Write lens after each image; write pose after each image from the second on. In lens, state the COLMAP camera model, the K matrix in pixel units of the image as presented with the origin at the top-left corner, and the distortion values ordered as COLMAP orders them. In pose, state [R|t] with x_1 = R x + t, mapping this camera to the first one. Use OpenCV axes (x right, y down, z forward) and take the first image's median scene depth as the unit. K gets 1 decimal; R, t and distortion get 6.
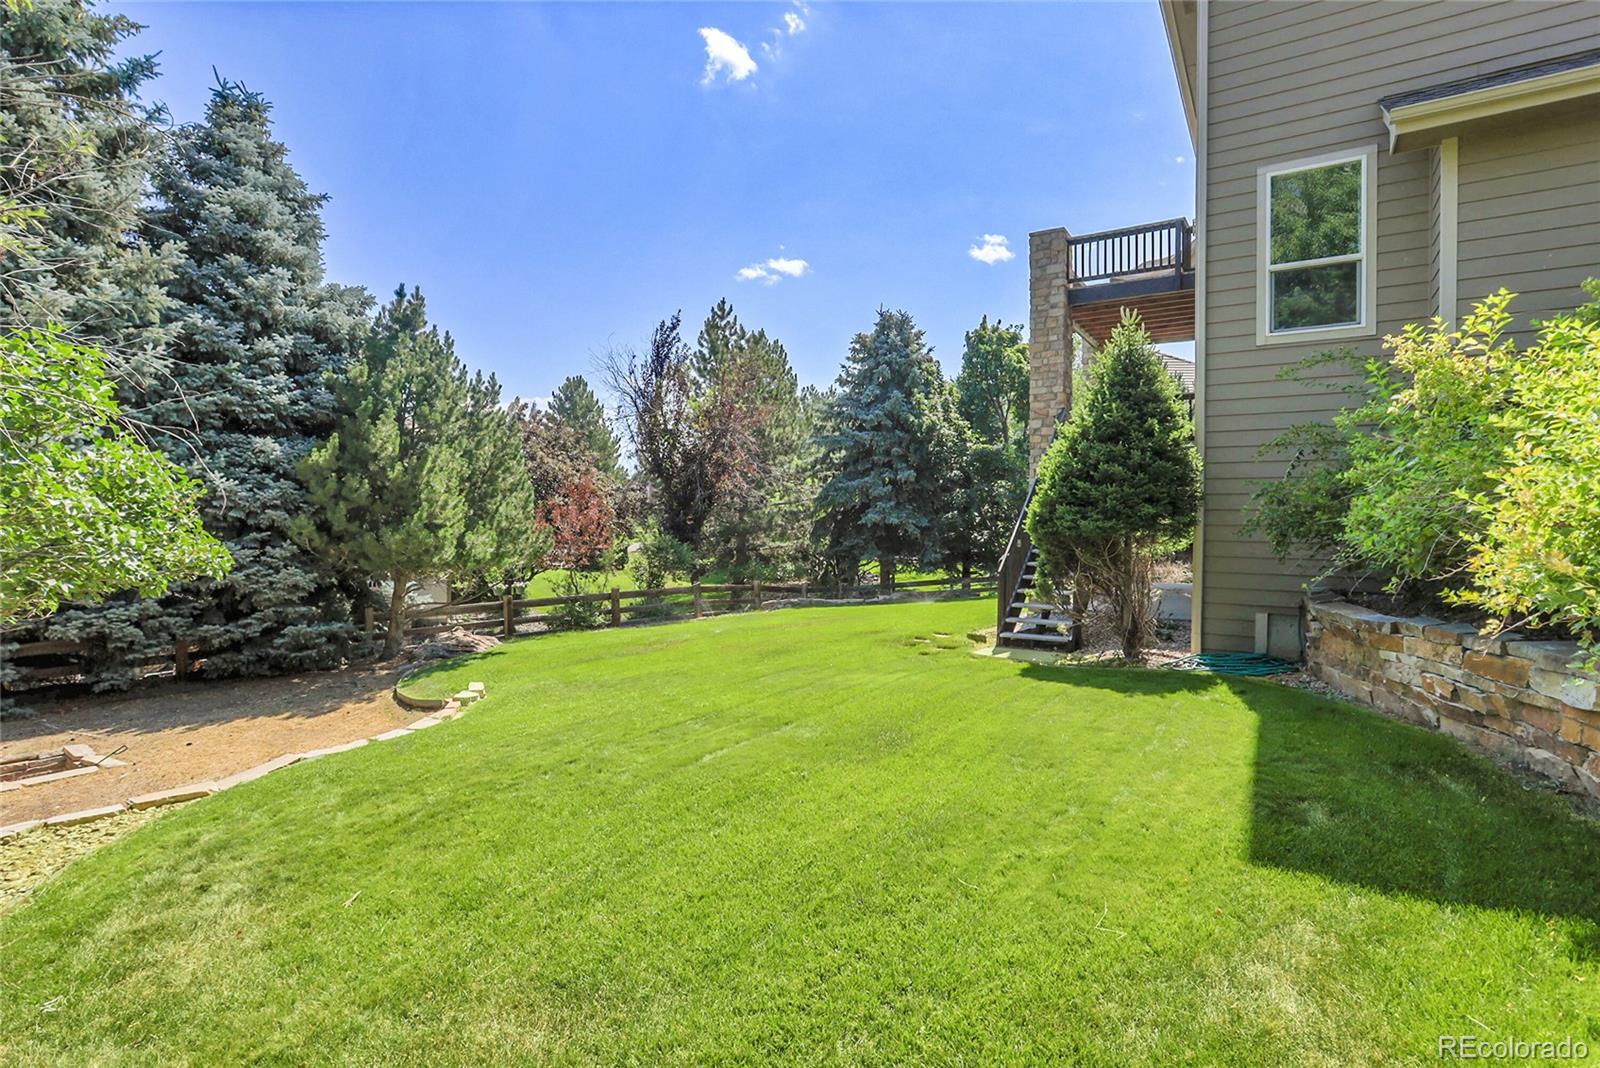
lens RADIAL K [[737.9, 0, 851.2], [0, 737.9, 539.1], [0, 0, 1]] dist [-0.003965, -0.000747]
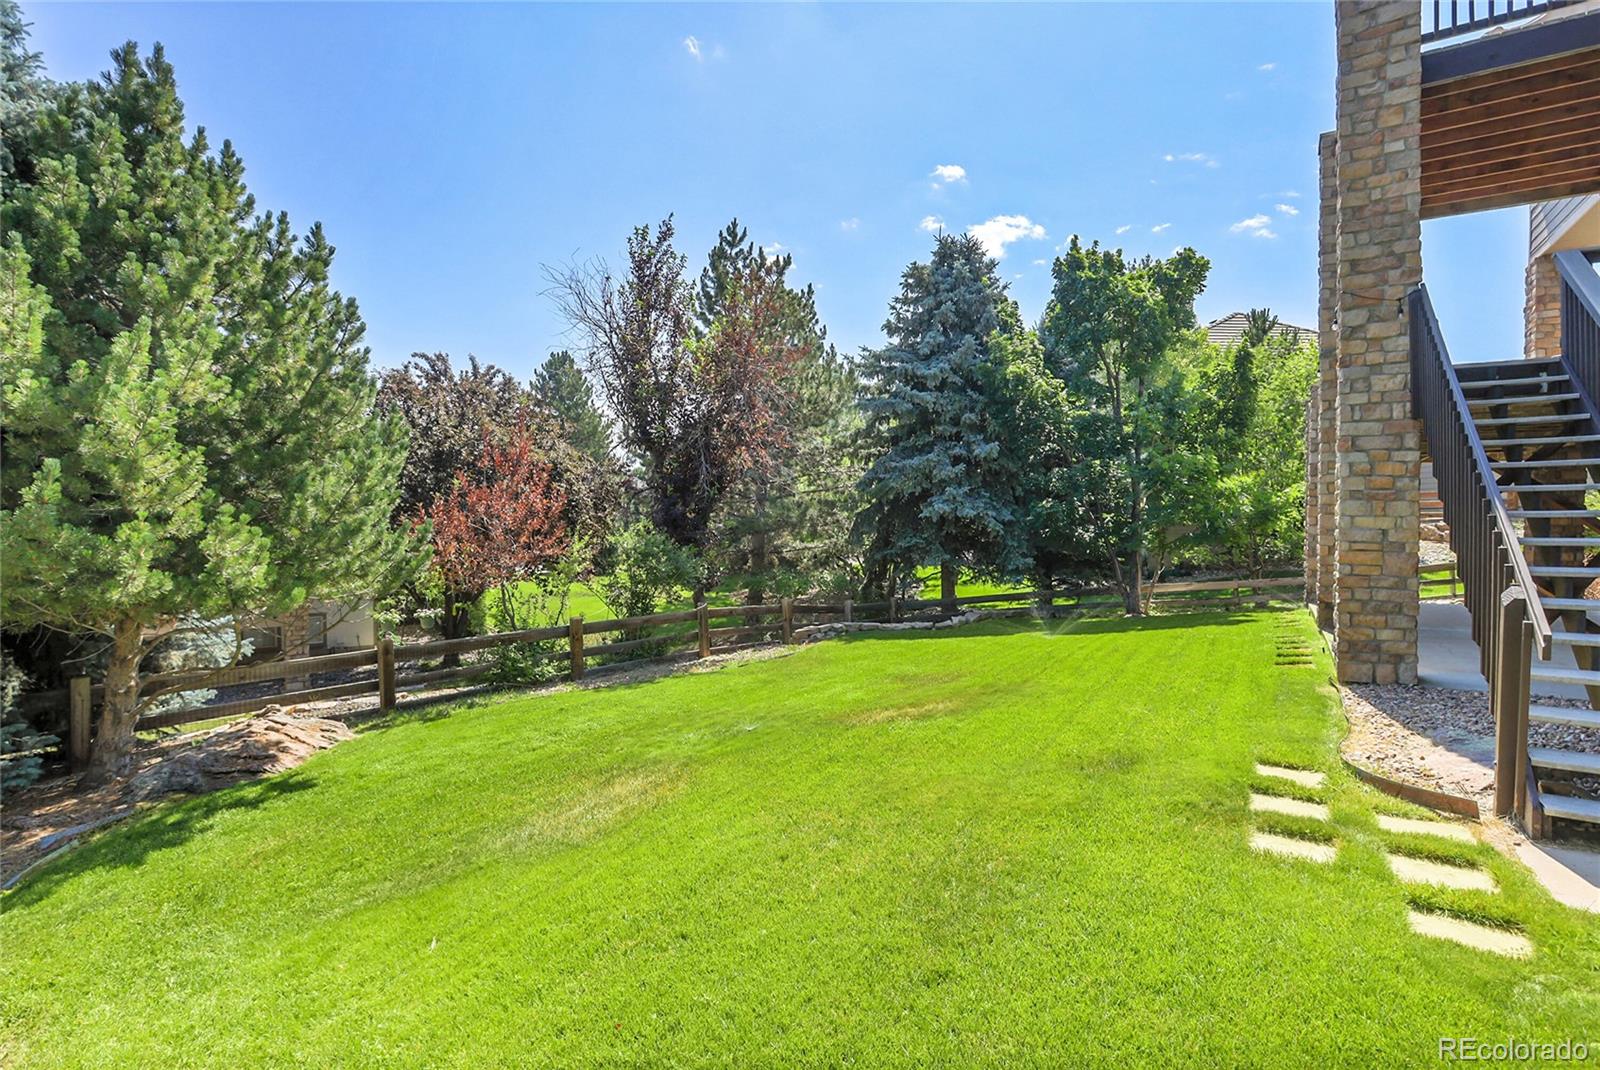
lens RADIAL K [[737.9, 0, 800.1], [0, 737.9, 534.2], [0, 0, 1]] dist [-0.003965, -0.000747]
pose [[0.997746, -0.003500, -0.067014, -0.058461], [0.003351, 0.999992, -0.002334, -0.002524], [0.067021, 0.002104, 0.997749, 0.261437]]
